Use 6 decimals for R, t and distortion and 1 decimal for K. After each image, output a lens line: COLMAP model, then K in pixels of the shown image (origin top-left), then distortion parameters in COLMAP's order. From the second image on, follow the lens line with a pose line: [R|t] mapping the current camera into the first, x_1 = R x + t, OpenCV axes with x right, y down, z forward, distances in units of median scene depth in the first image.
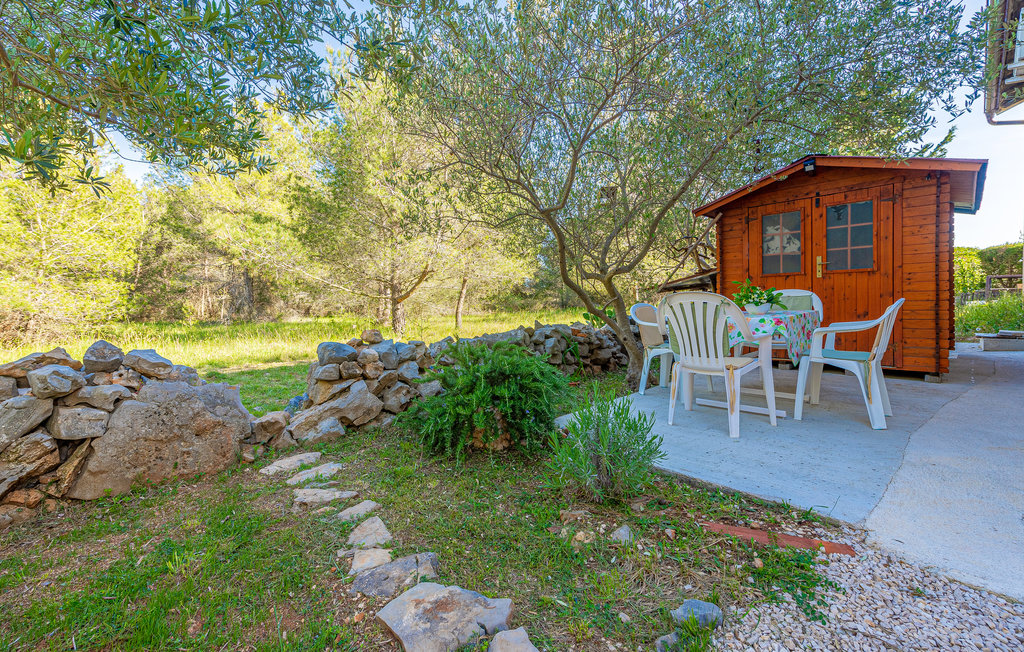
lens RADIAL K [[436.4, 0, 512.0], [0, 436.4, 326.0], [0, 0, 1]] dist [0.000171, -0.000251]
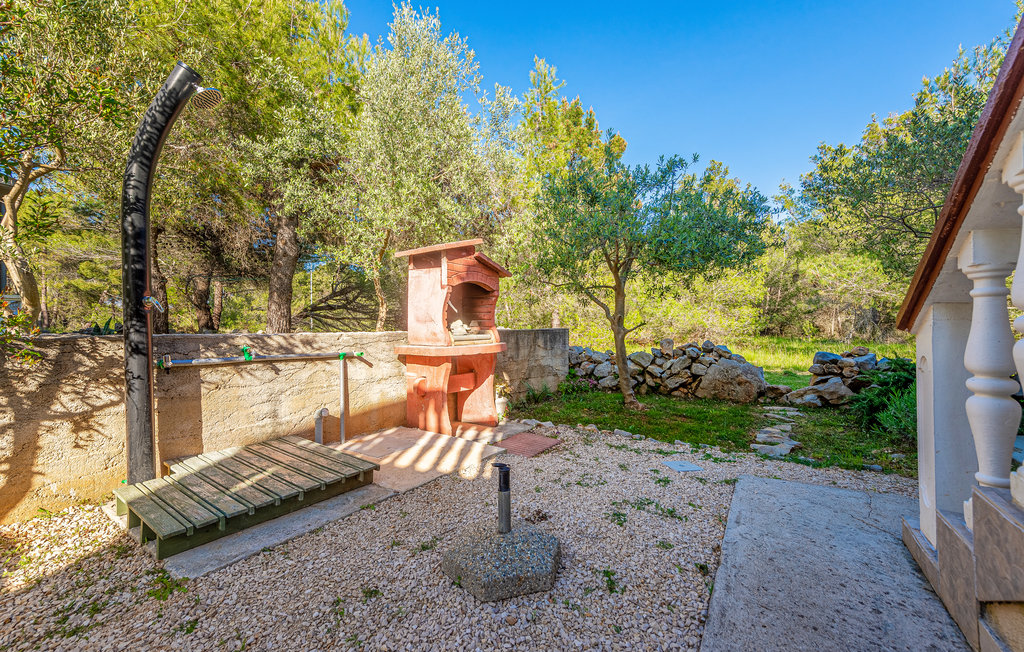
lens RADIAL K [[407.2, 0, 506.8], [0, 407.2, 309.2], [0, 0, 1]] dist [0.001854, -0.000056]
pose [[0.261979, -0.018102, -0.964904, 0.831046], [-0.061532, 0.997476, -0.035419, 0.006073], [0.963110, 0.068652, 0.260204, -0.606543]]
